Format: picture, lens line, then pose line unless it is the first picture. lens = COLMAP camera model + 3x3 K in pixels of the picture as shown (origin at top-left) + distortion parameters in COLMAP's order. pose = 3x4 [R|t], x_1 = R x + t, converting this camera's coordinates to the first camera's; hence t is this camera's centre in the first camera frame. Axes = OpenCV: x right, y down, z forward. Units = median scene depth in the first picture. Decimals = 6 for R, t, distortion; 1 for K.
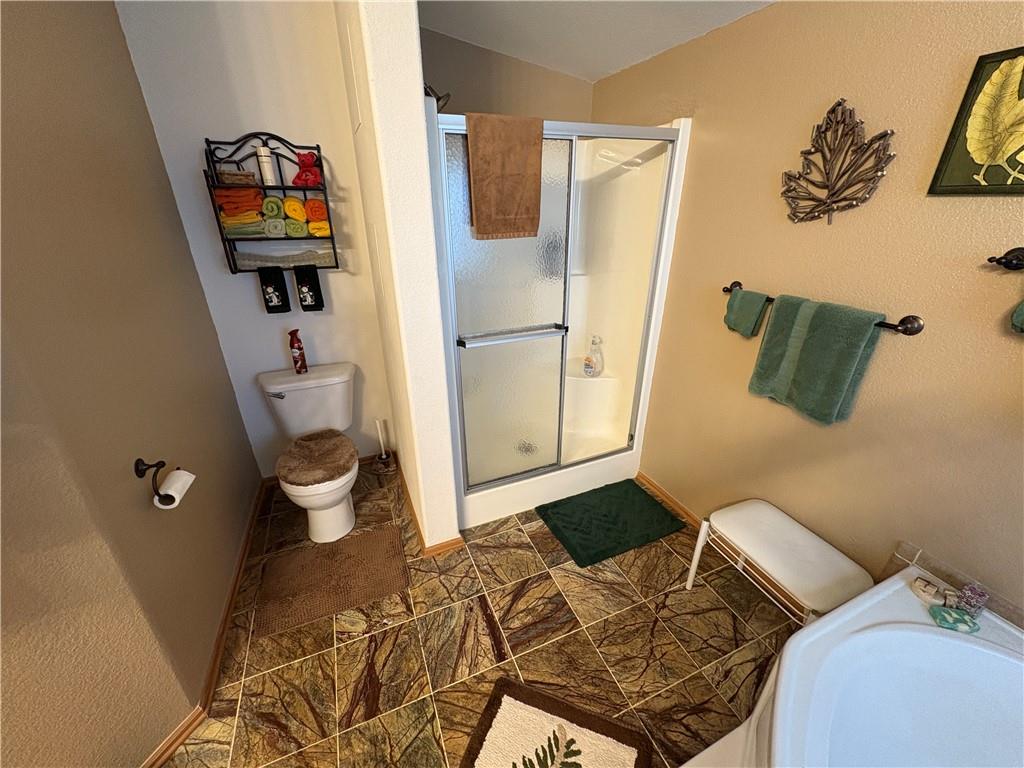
lens RADIAL K [[408.1, 0, 512.5], [0, 408.1, 385.3], [0, 0, 1]] dist [-0.001290, 0.000550]
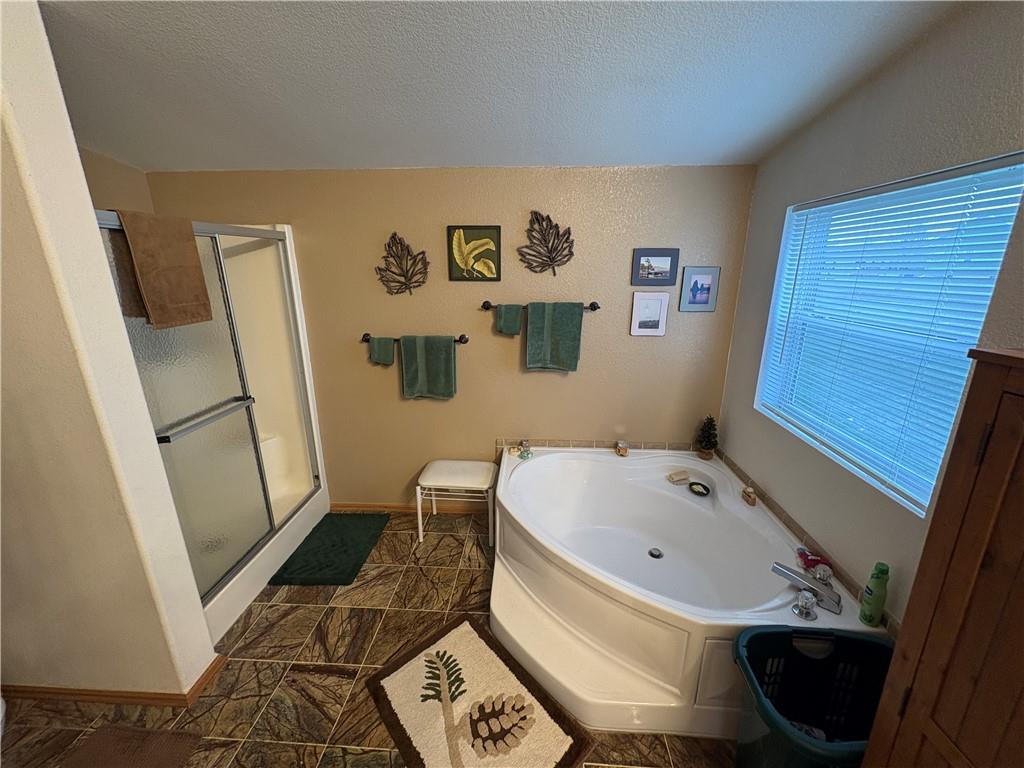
lens RADIAL K [[408.1, 0, 515.1], [0, 408.1, 385.2], [0, 0, 1]] dist [-0.001290, 0.000550]
pose [[0.442509, -0.248261, 0.861715, -0.576289], [0.367042, 0.926882, 0.078551, 0.002862], [-0.818209, 0.281526, 0.501276, -0.147799]]
